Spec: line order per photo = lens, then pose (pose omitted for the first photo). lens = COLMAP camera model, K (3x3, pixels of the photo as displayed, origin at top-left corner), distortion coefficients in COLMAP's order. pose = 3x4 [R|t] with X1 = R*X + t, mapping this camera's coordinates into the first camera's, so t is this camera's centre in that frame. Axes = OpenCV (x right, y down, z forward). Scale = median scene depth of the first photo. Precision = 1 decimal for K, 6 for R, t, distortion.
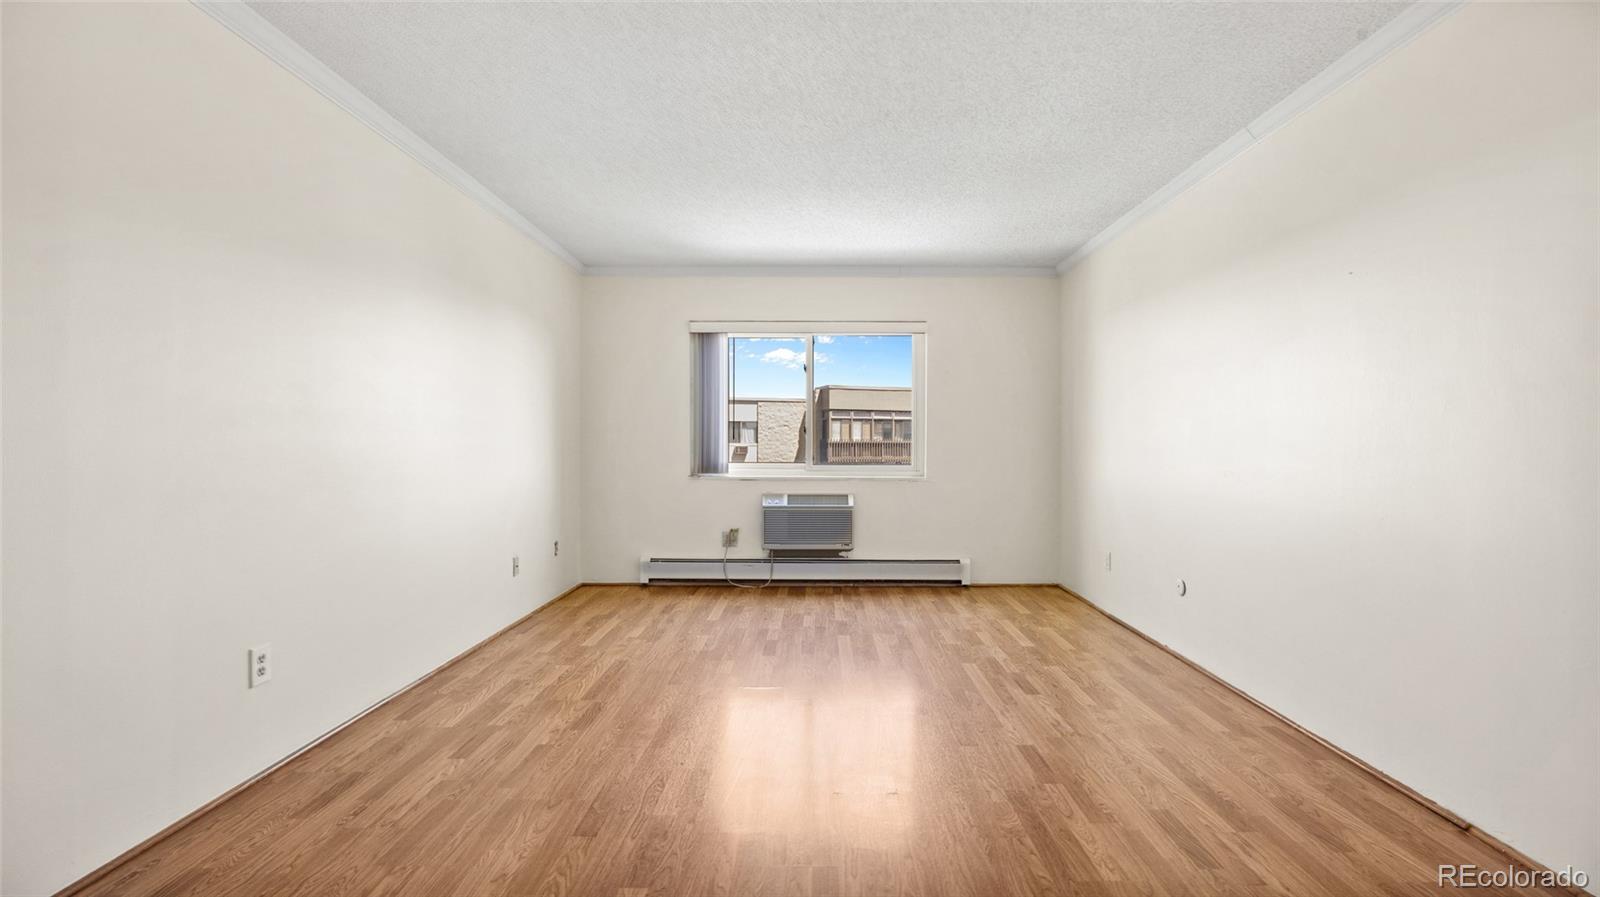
lens RADIAL K [[705.9, 0, 809.5], [0, 705.9, 443.2], [0, 0, 1]] dist [-0.010557, 0.001012]
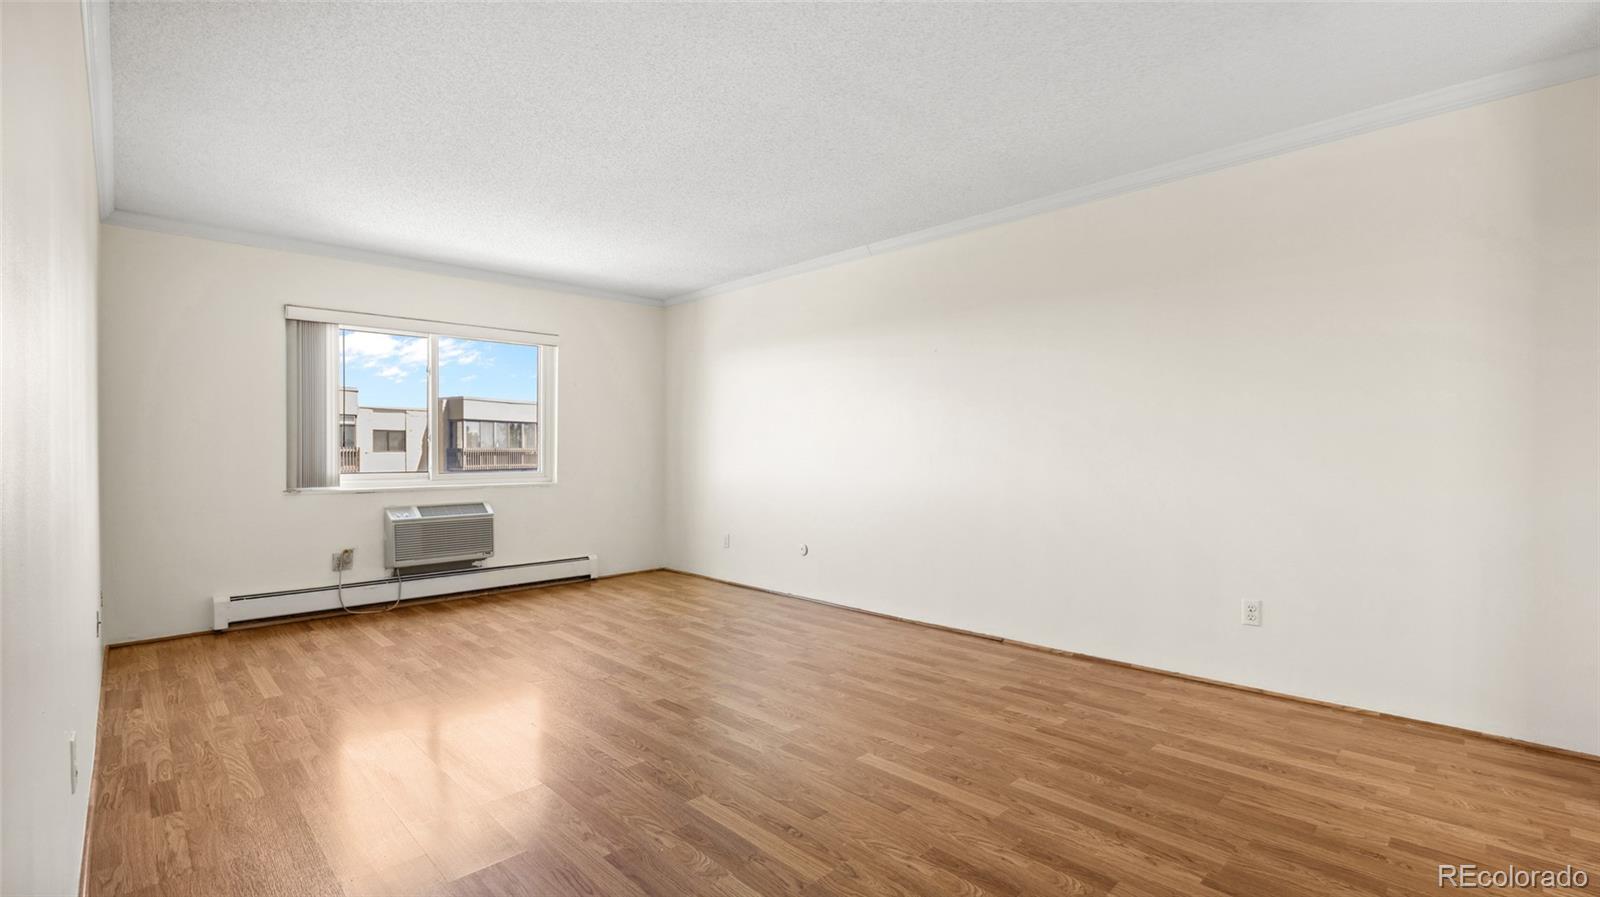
lens RADIAL K [[712.4, 0, 793.4], [0, 712.4, 463.2], [0, 0, 1]] dist [-0.006213, 0.000222]
pose [[0.717714, -0.018258, 0.696099, -0.332502], [0.005640, 0.999776, 0.020408, -0.000301], [-0.696316, -0.010722, 0.717656, -0.015125]]
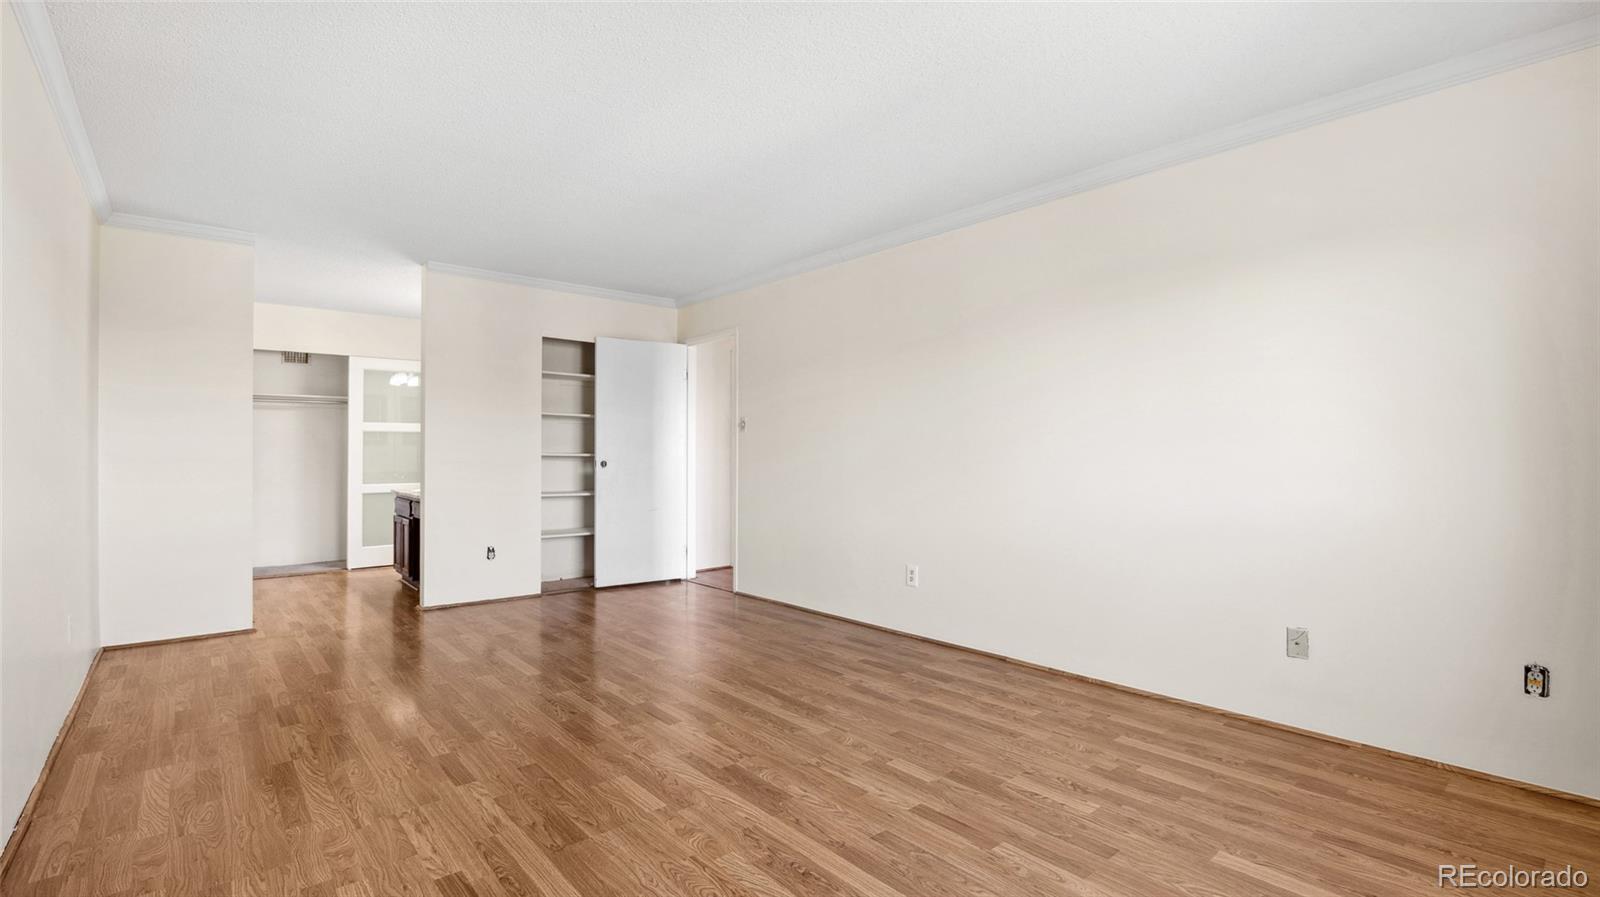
lens RADIAL K [[705.9, 0, 809.5], [0, 705.9, 443.2], [0, 0, 1]] dist [-0.010557, 0.001012]
pose [[-0.743294, -0.008135, -0.668915, 0.288194], [0.003673, 0.999861, -0.016242, -0.000216], [0.668955, -0.014530, -0.743161, 0.970346]]
